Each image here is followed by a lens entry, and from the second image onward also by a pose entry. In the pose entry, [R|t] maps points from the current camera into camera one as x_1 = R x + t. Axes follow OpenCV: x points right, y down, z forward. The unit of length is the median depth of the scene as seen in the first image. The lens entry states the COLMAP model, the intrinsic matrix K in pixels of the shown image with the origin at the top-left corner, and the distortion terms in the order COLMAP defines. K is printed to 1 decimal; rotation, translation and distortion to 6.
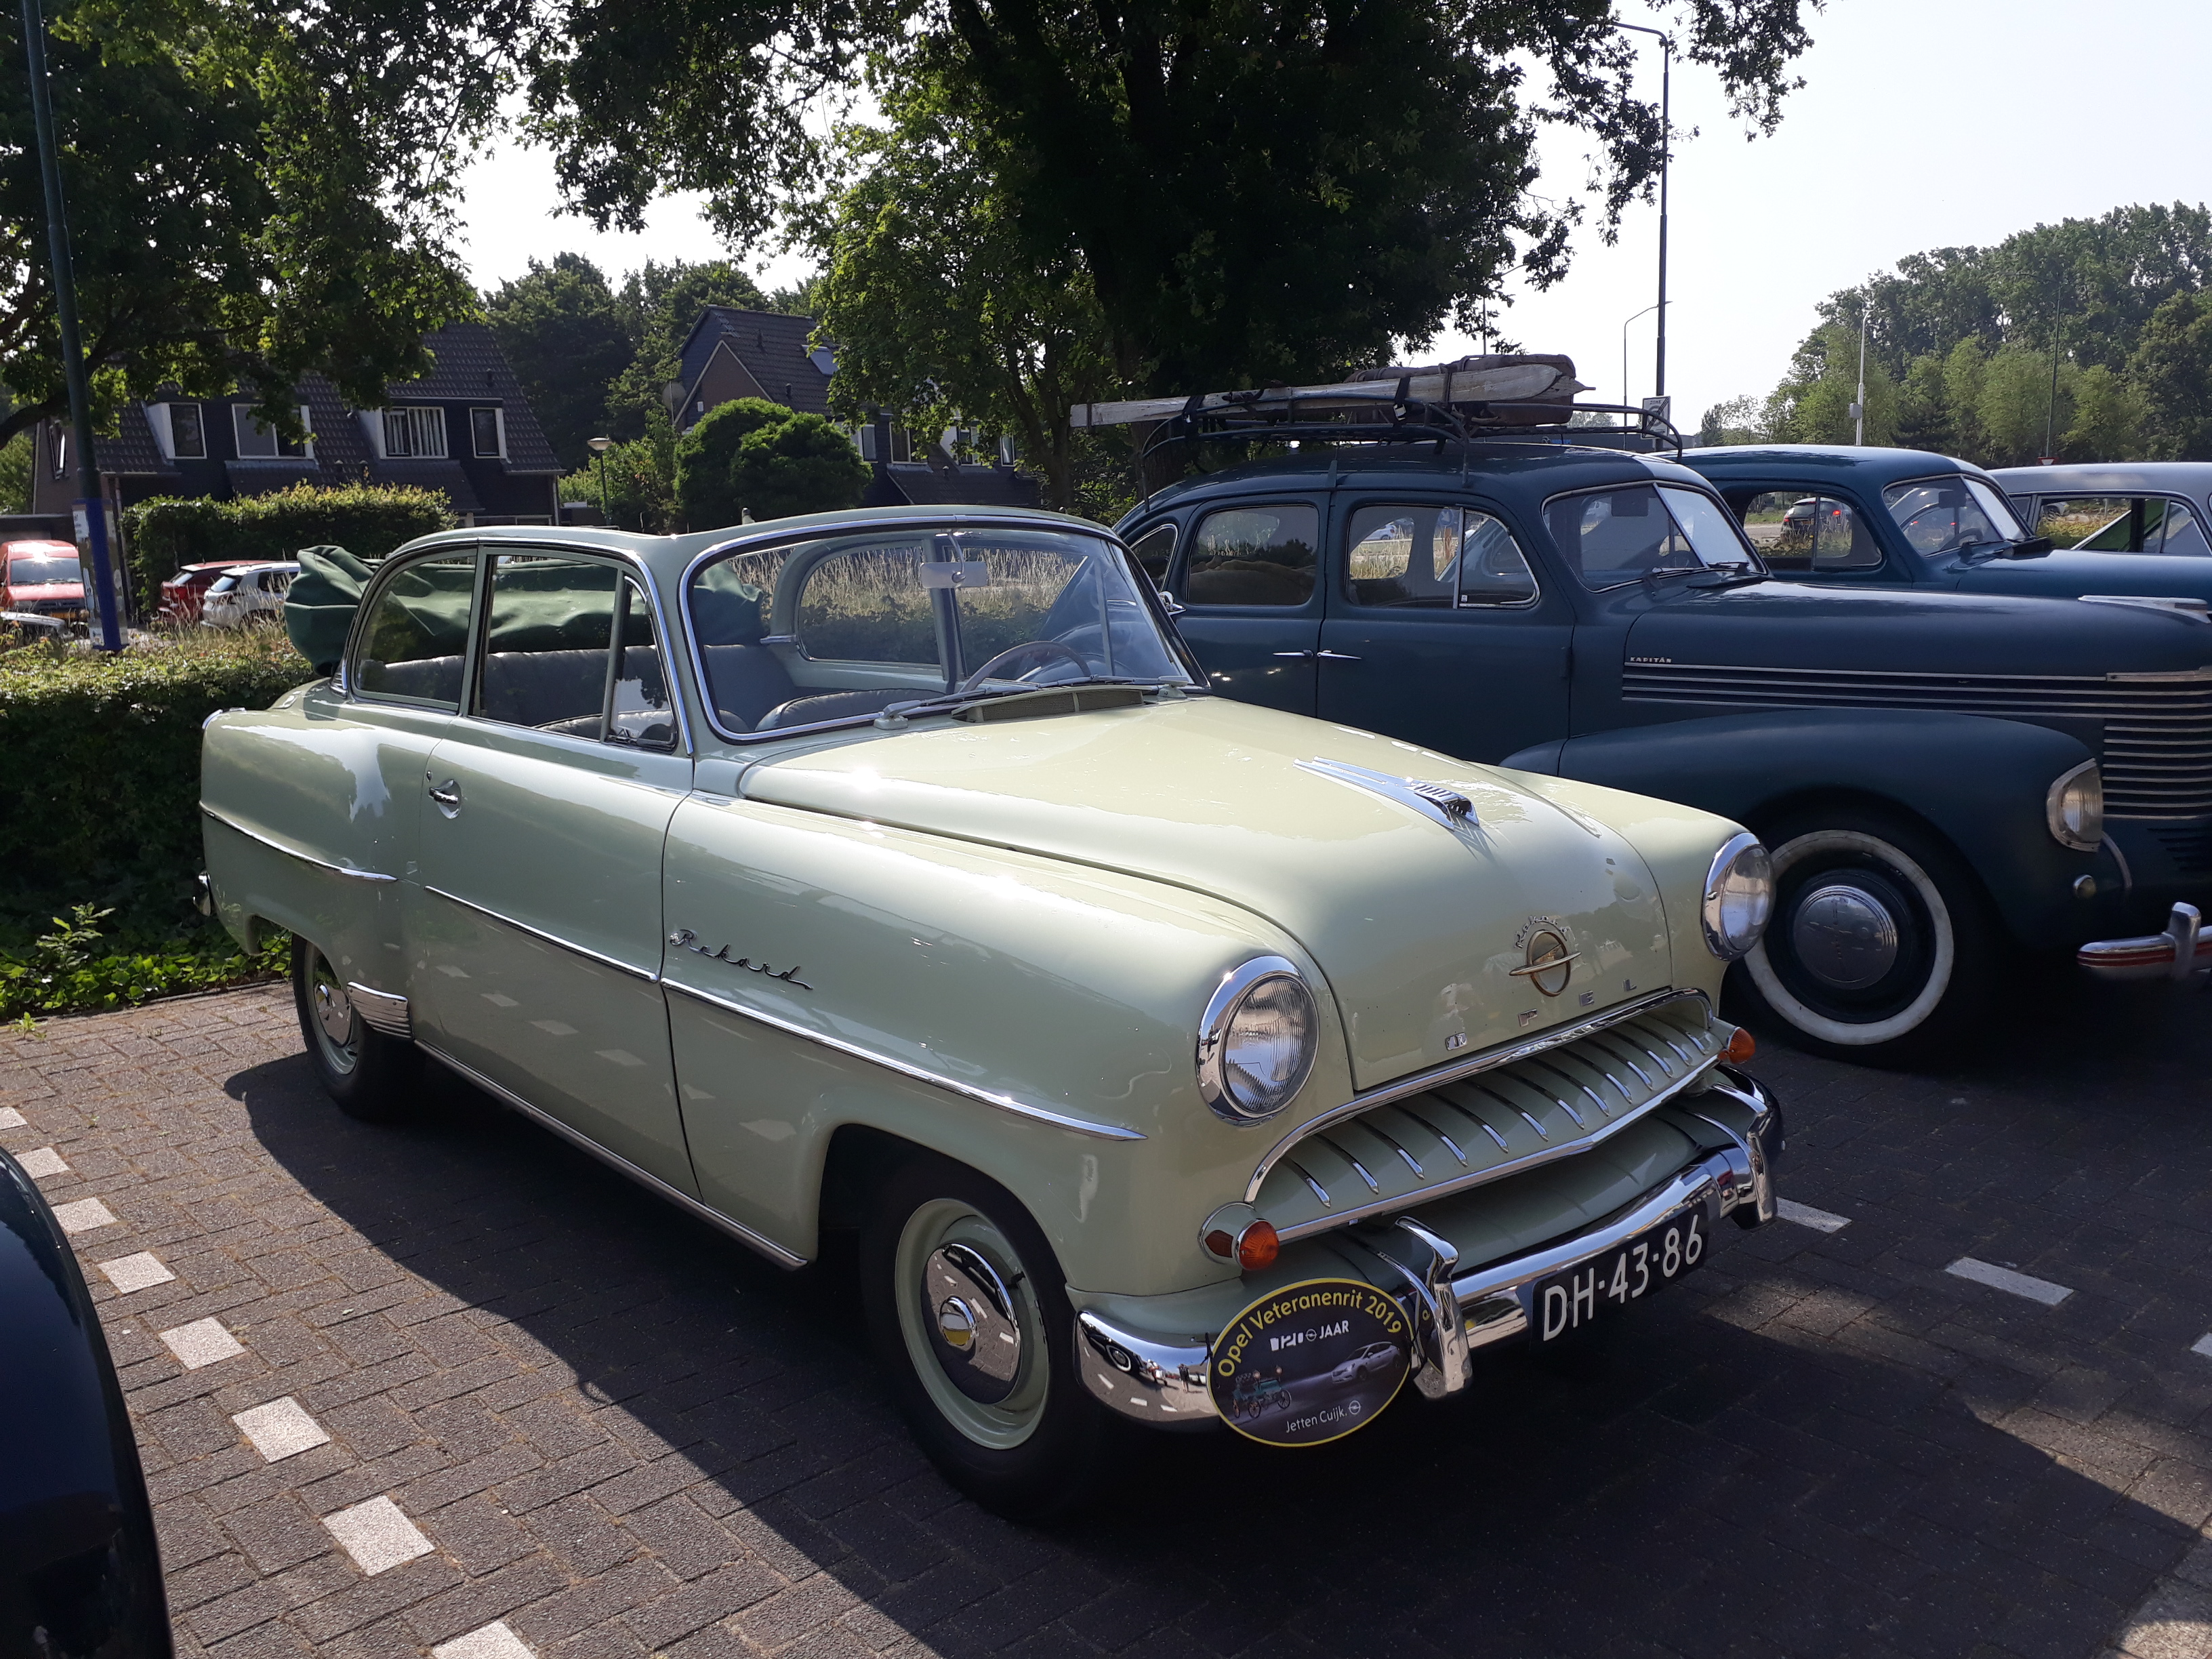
lens RADIAL K [[1816.1, 0, 1105.6], [0, 1816.1, 863.3], [0, 0, 1]] dist [0.030988, -0.026109]
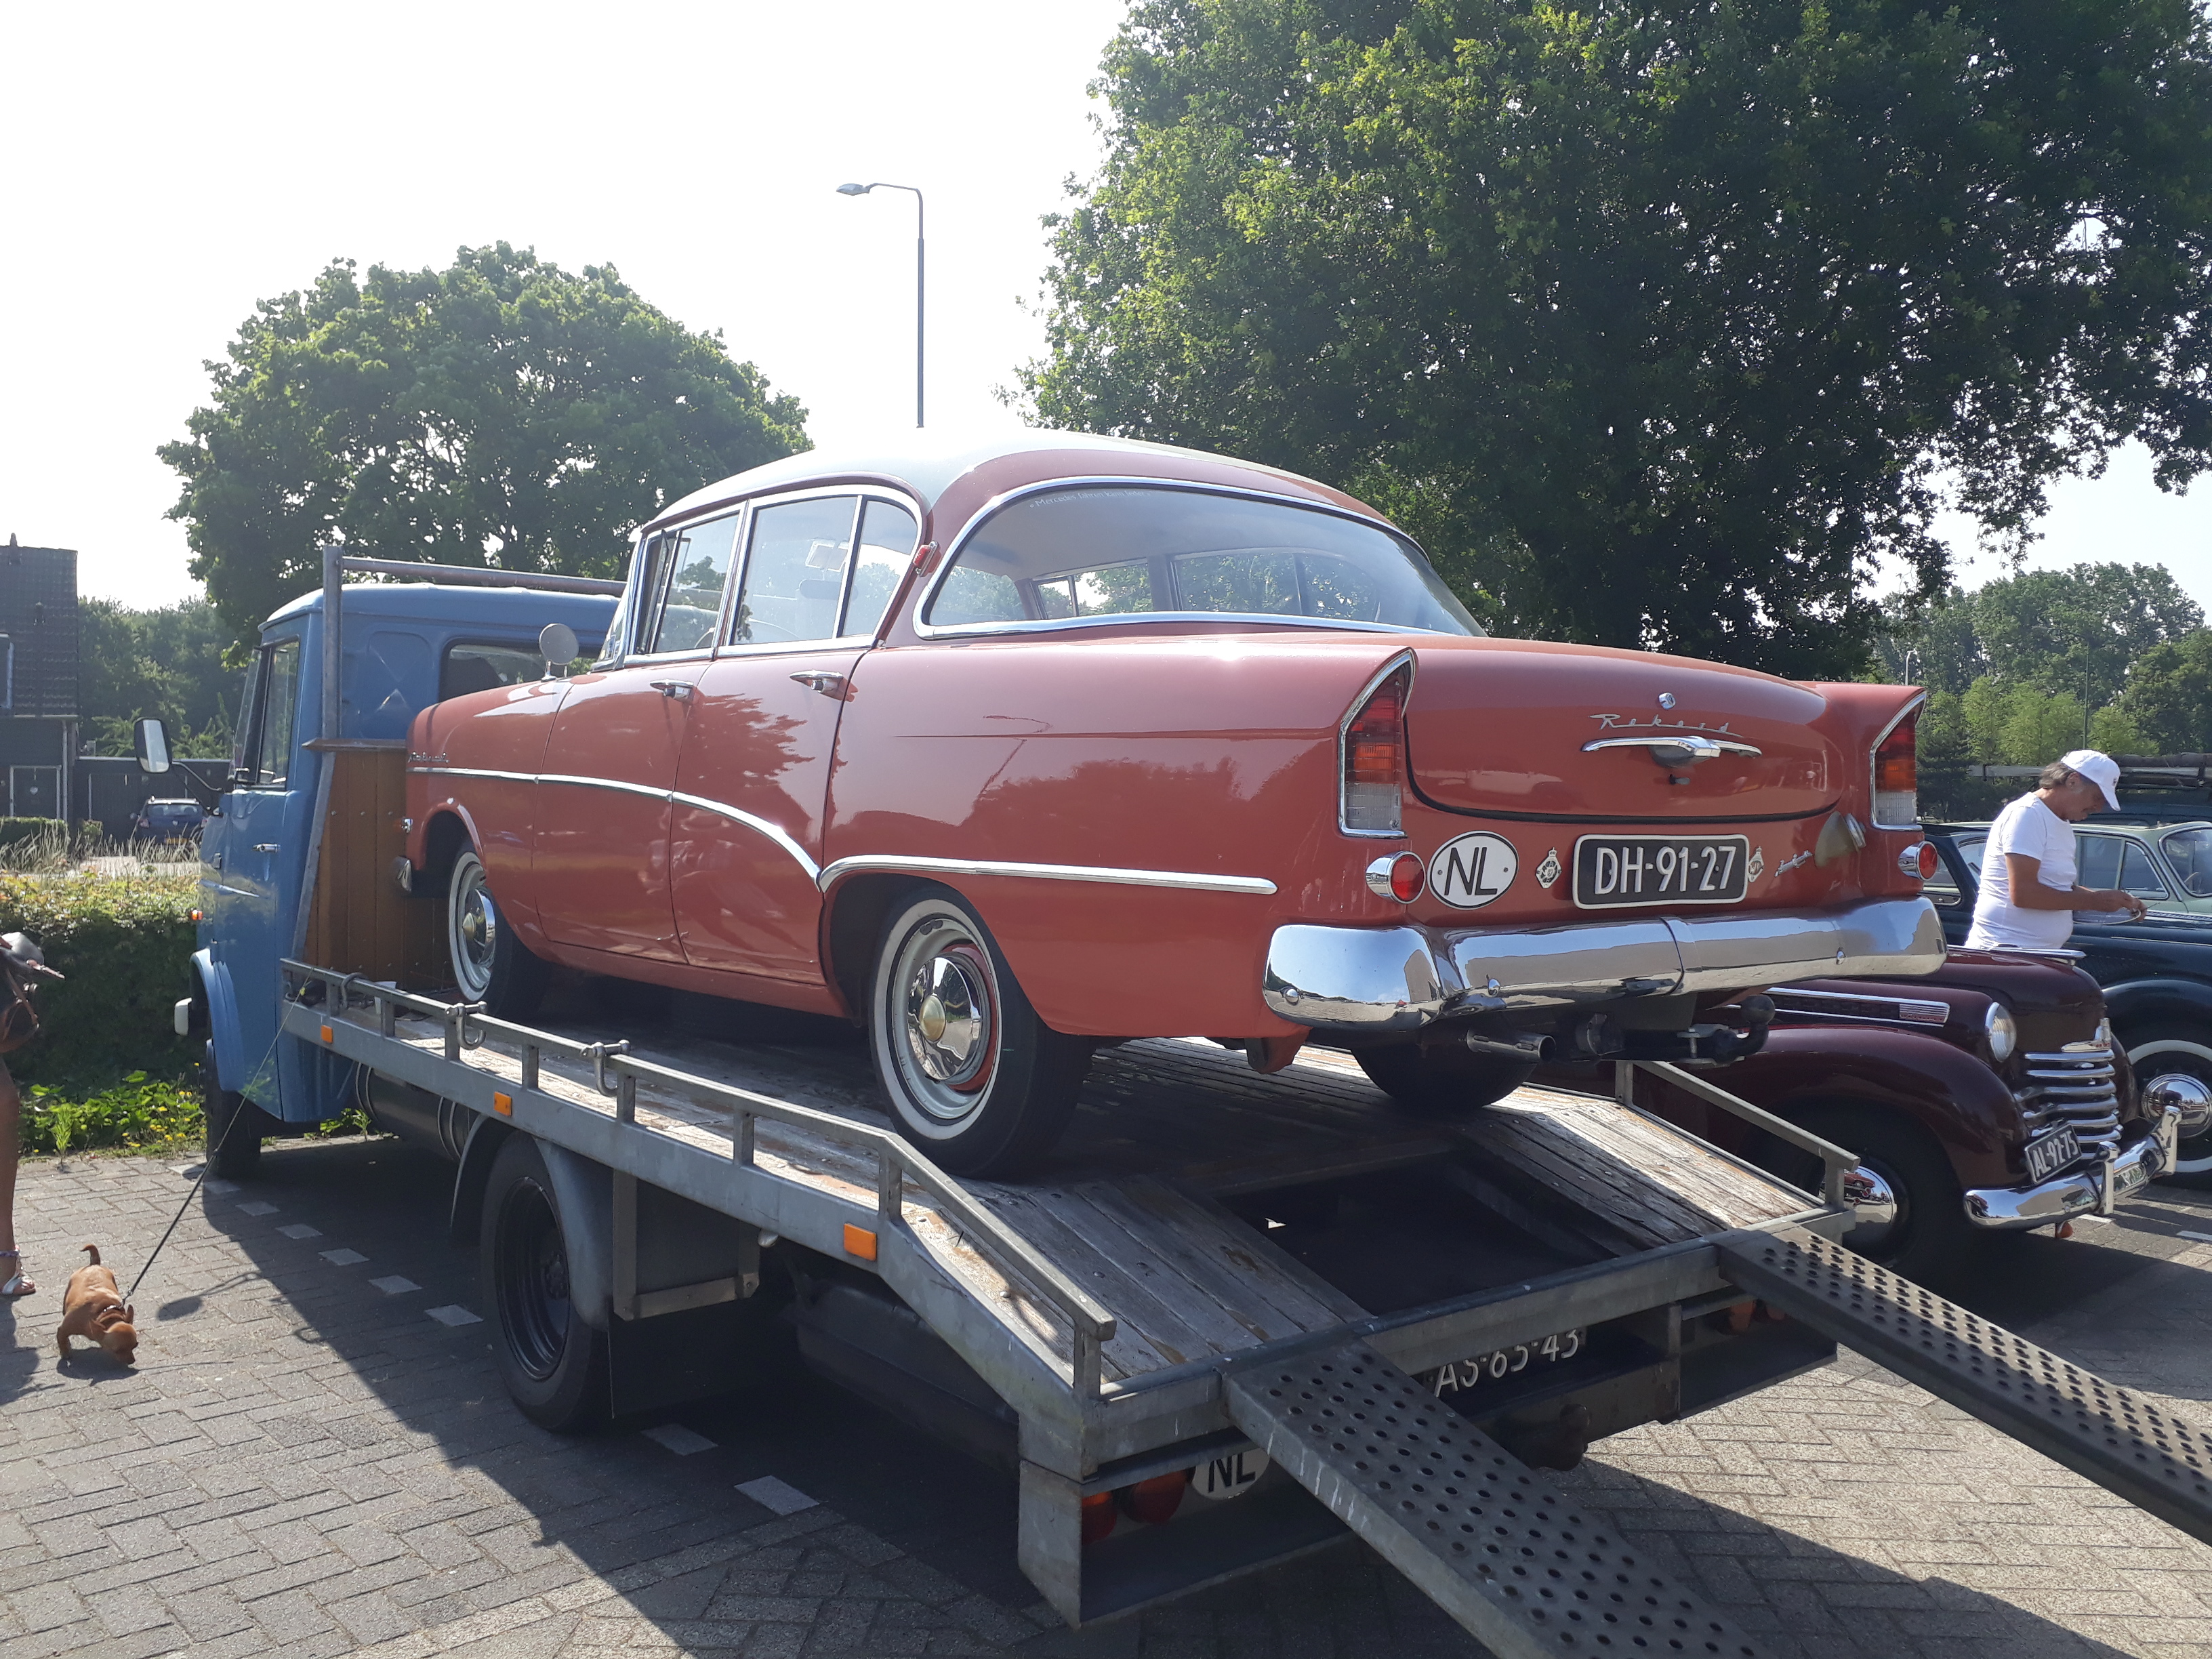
lens RADIAL K [[1816.1, 0, 1105.6], [0, 1816.1, 863.3], [0, 0, 1]] dist [0.030988, -0.026109]
pose [[0.999036, 0.042313, 0.011688, -0.151488], [-0.040048, 0.987554, -0.152094, 0.031751], [-0.017978, 0.151479, 0.988297, -0.152227]]
